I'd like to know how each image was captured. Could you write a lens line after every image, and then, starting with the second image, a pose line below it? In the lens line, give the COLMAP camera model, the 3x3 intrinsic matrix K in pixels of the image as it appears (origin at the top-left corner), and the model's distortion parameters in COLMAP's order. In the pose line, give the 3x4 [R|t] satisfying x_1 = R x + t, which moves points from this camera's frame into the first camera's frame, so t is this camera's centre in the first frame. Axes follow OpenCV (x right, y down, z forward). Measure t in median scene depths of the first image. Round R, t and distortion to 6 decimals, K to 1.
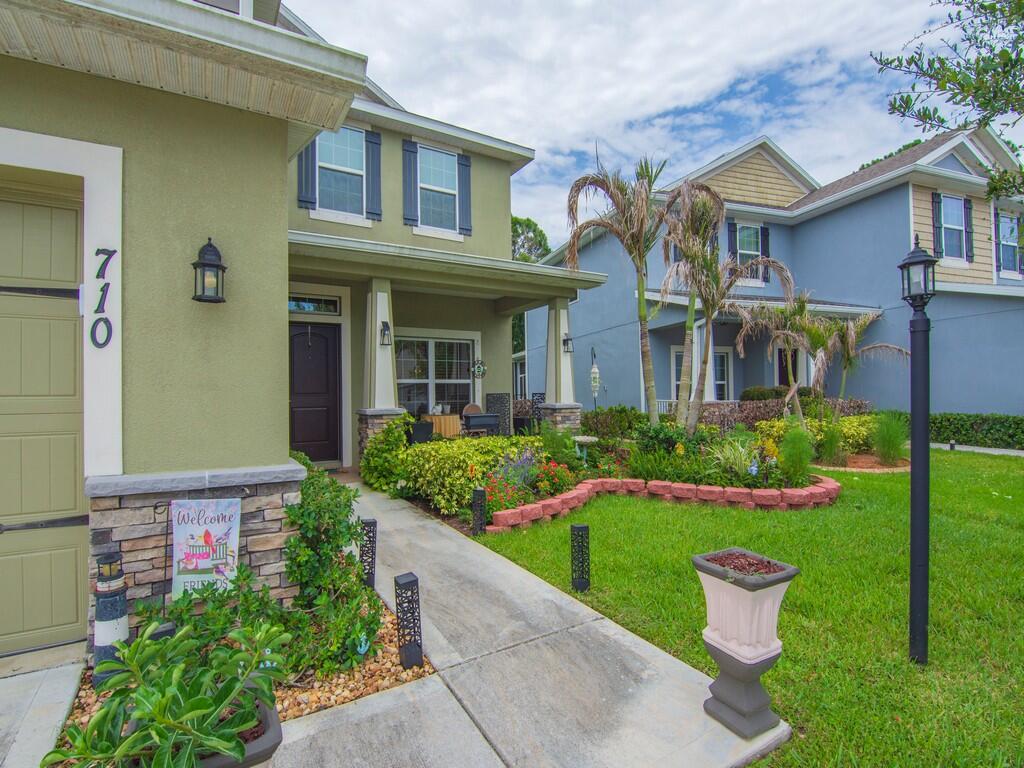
lens RADIAL K [[499.8, 0, 513.1], [0, 499.8, 388.1], [0, 0, 1]] dist [-0.025741, -0.001162]
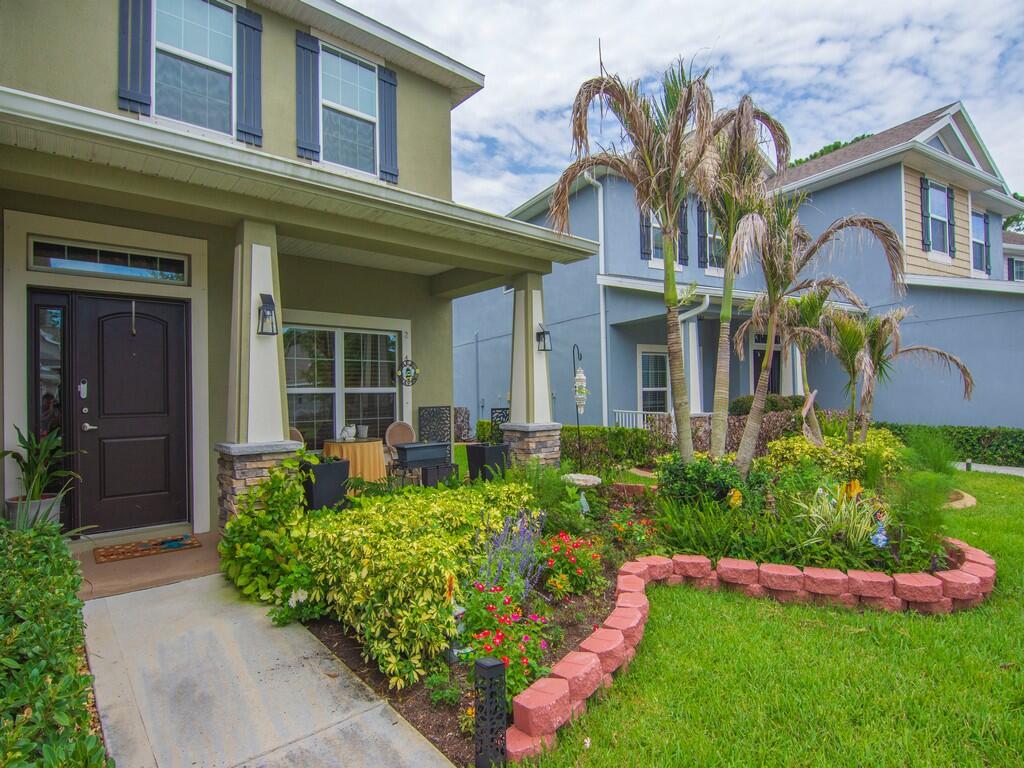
lens RADIAL K [[529.5, 0, 512.1], [0, 529.5, 389.8], [0, 0, 1]] dist [-0.014226, -0.002099]
pose [[0.984050, 0.001370, 0.177889, -0.066537], [-0.001896, 0.999994, 0.002785, -0.018785], [-0.177885, -0.003078, 0.984047, 0.271794]]
